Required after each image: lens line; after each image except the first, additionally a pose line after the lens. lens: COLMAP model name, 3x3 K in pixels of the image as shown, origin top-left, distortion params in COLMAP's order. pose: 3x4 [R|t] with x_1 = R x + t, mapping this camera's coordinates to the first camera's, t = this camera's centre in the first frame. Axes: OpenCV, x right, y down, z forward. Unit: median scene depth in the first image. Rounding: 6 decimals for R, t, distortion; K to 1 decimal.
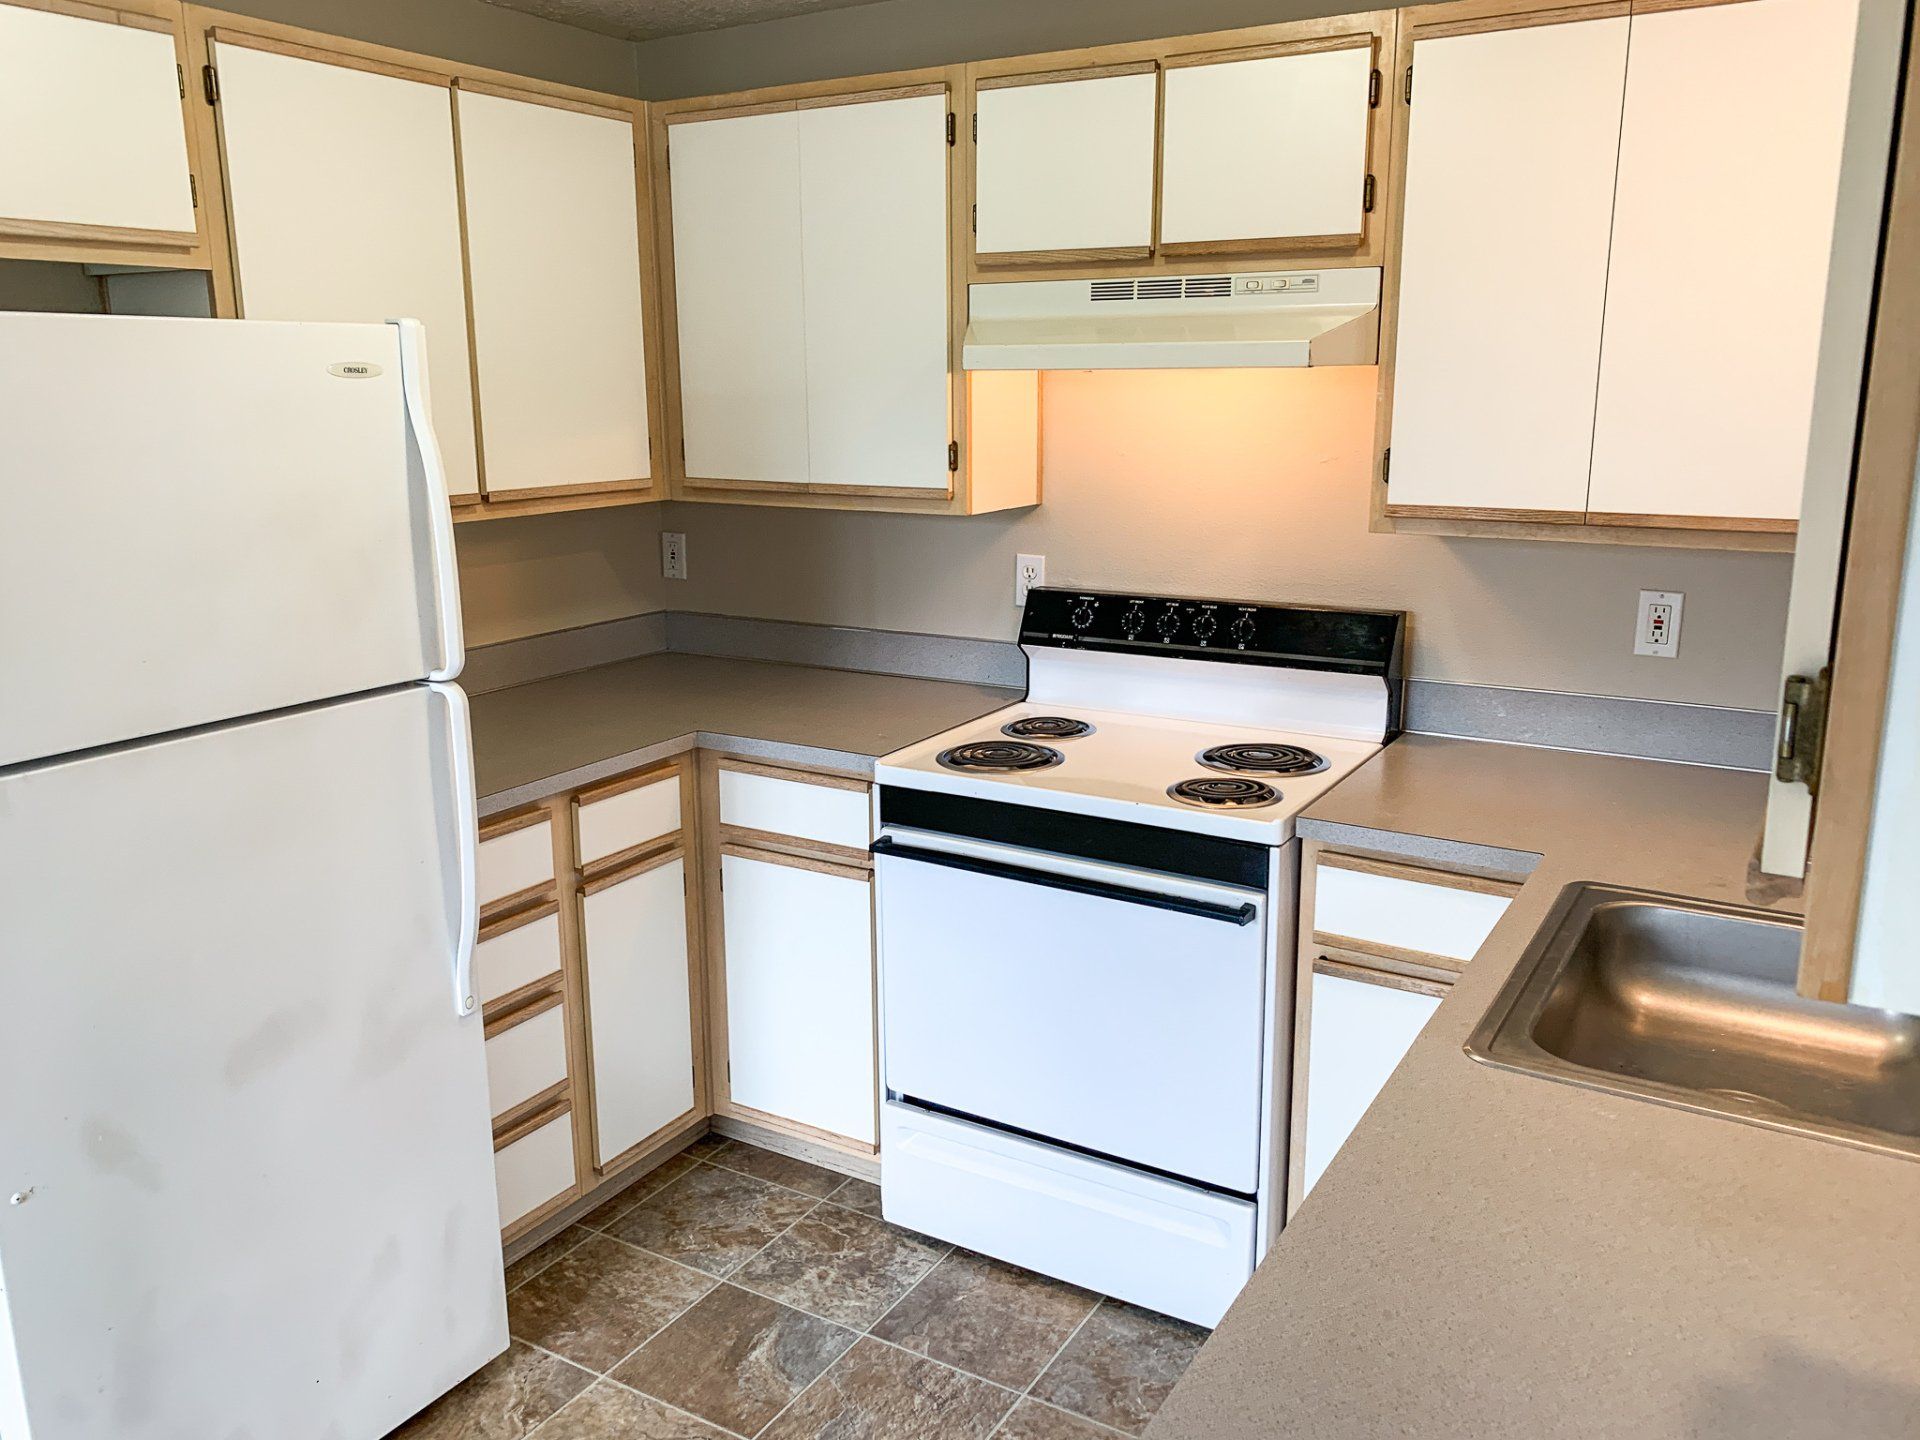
lens RADIAL K [[1478.7, 0, 957.0], [0, 1478.7, 704.7], [0, 0, 1]] dist [0.103217, -0.238344]
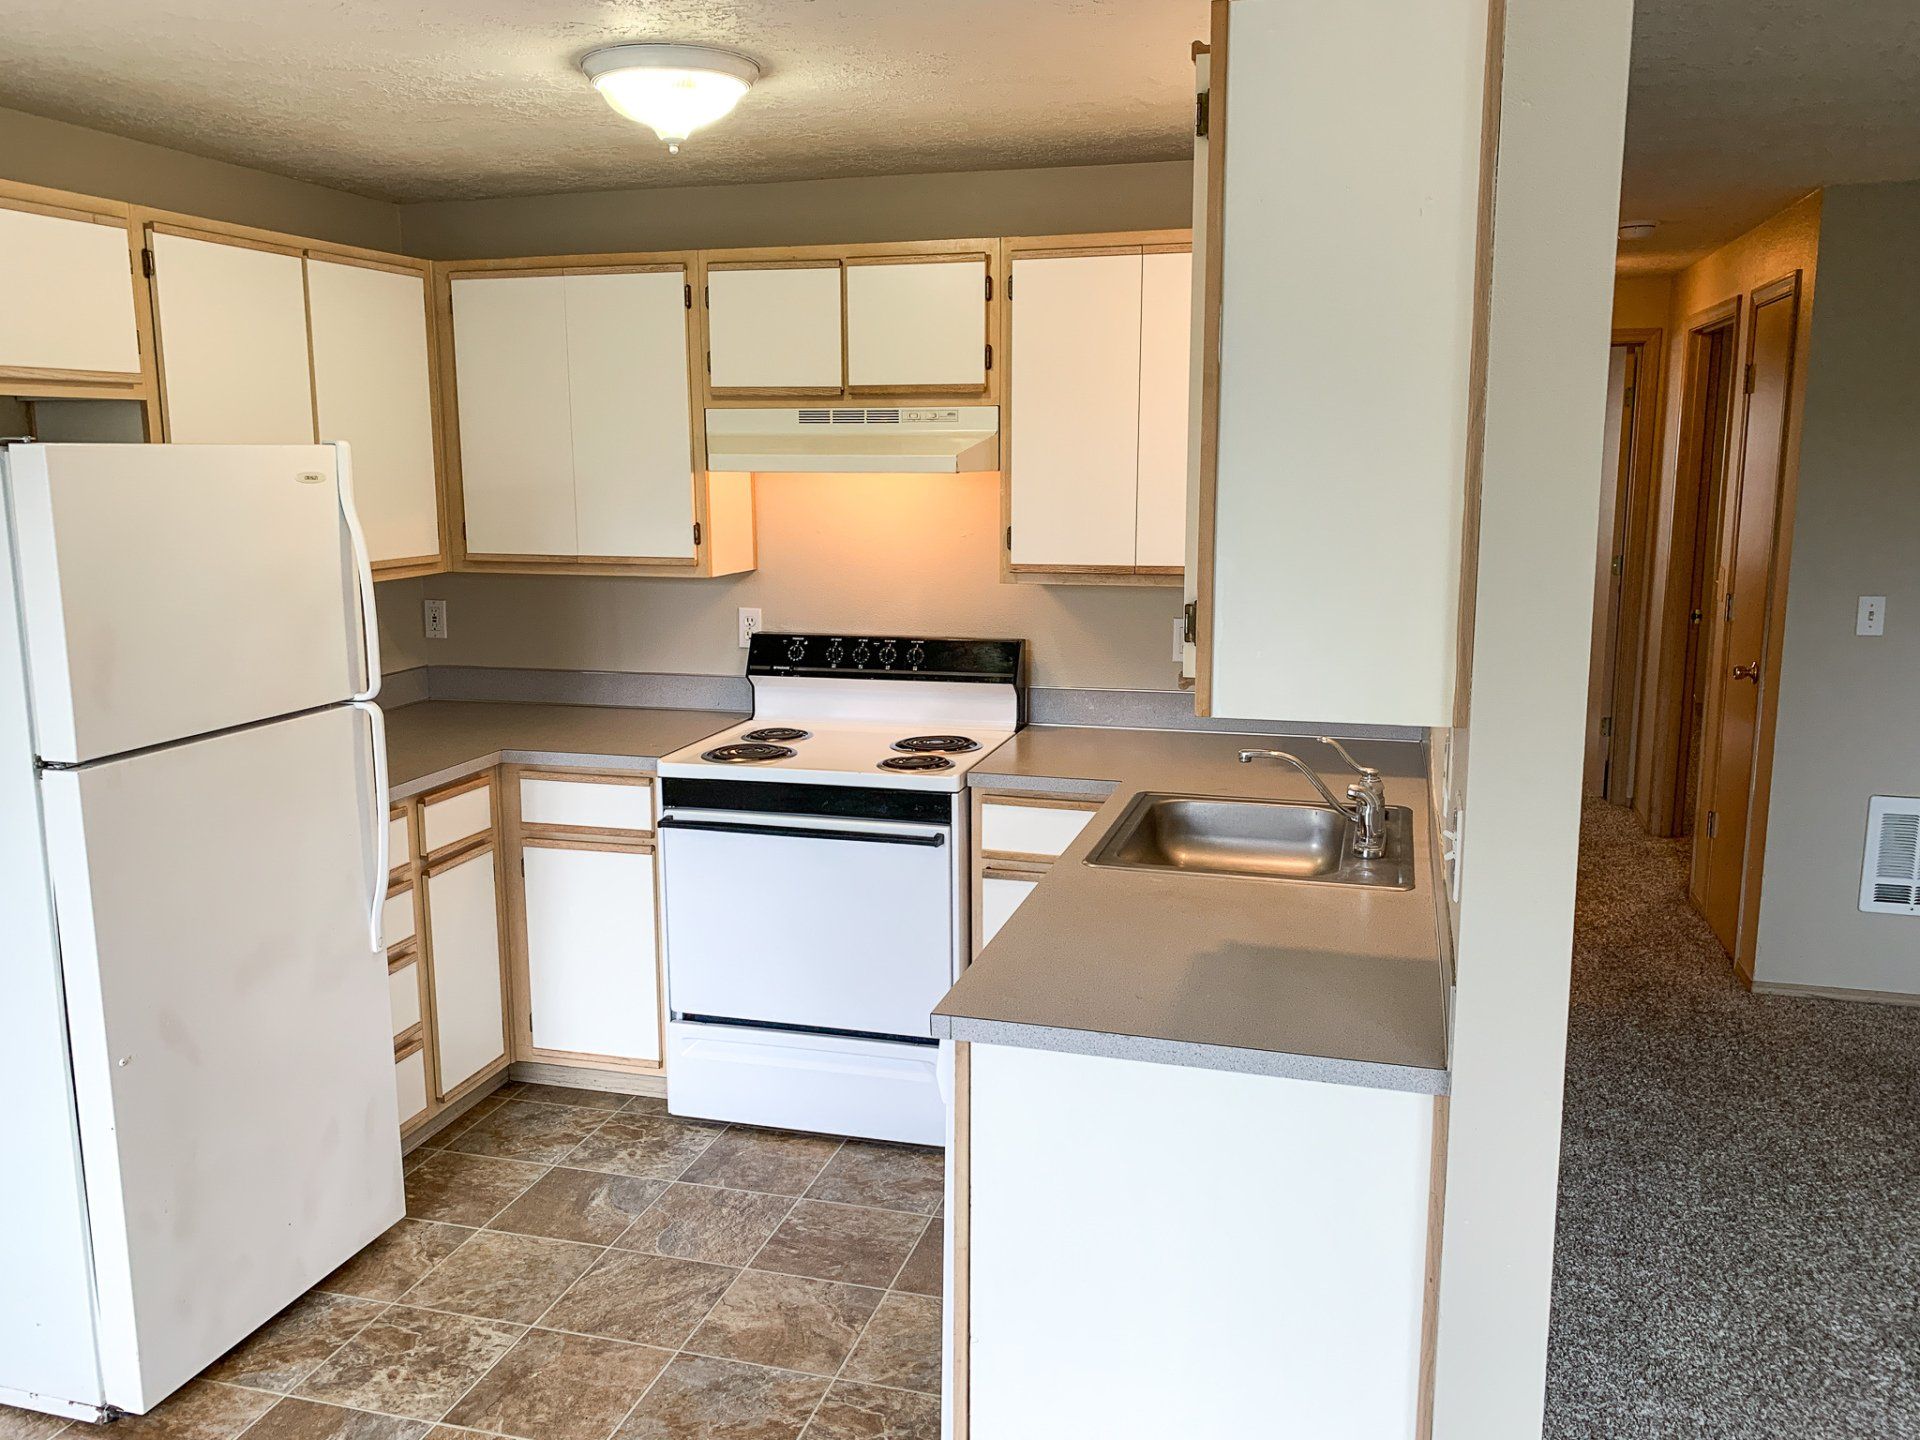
lens RADIAL K [[1478.7, 0, 957.0], [0, 1478.7, 704.7], [0, 0, 1]] dist [0.103217, -0.238344]
pose [[0.965473, -0.041499, 0.257177, -0.136500], [0.054692, 0.997518, -0.044357, 0.062332], [-0.254697, 0.056891, 0.965346, -0.367692]]
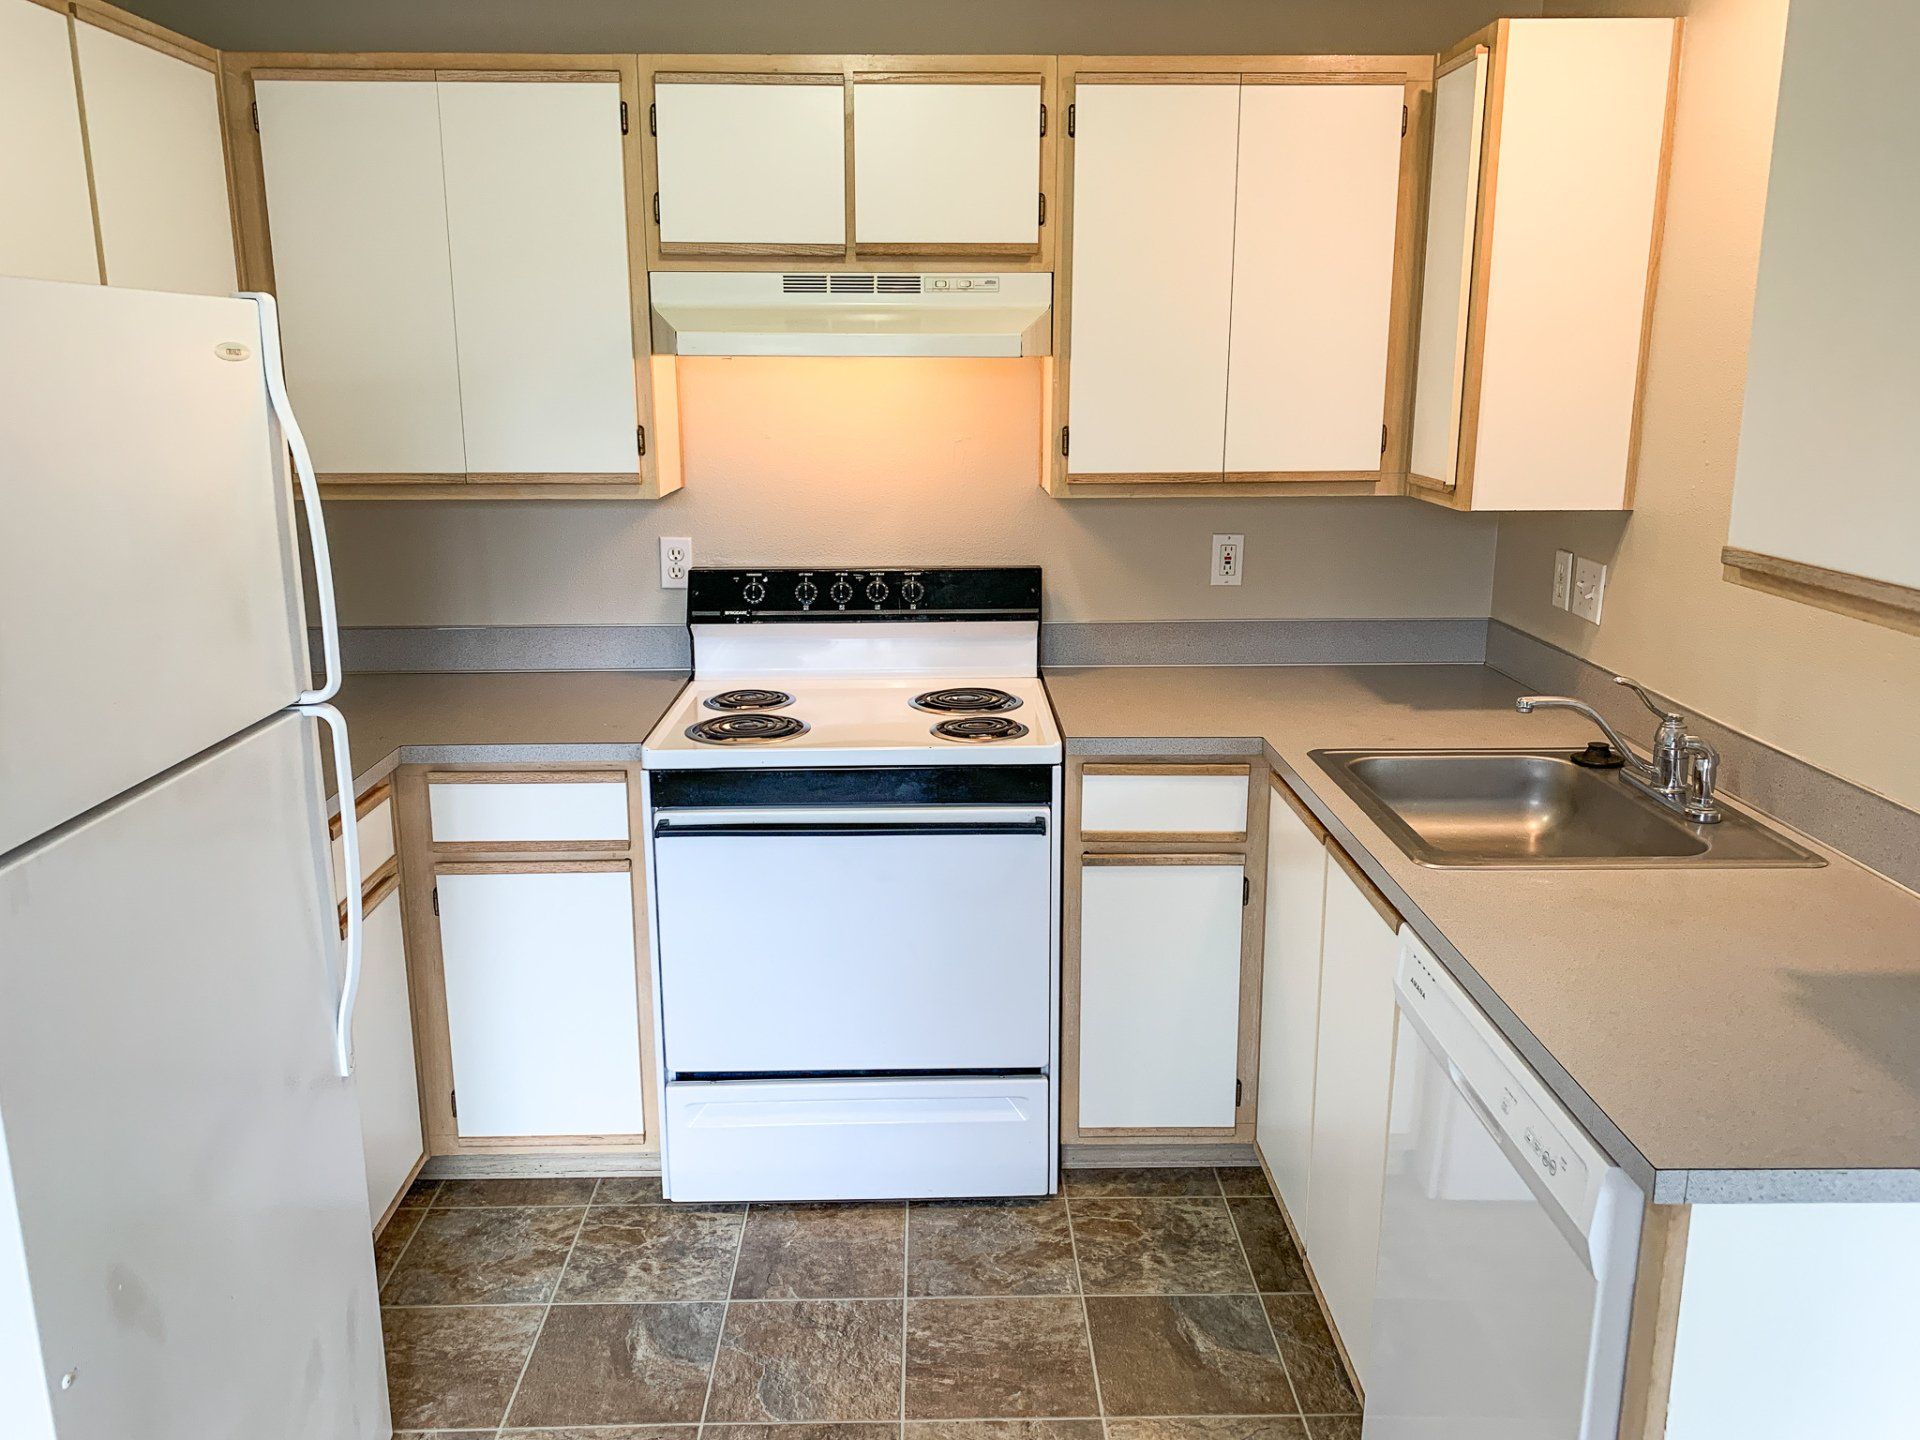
lens RADIAL K [[1456.5, 0, 978.7], [0, 1456.5, 698.3], [0, 0, 1]] dist [0.008114, 0.002772]
pose [[0.849345, -0.113717, 0.515442, -0.362993], [0.110998, 0.993161, 0.036209, -0.005236], [-0.516035, 0.026459, 0.856159, 0.043786]]
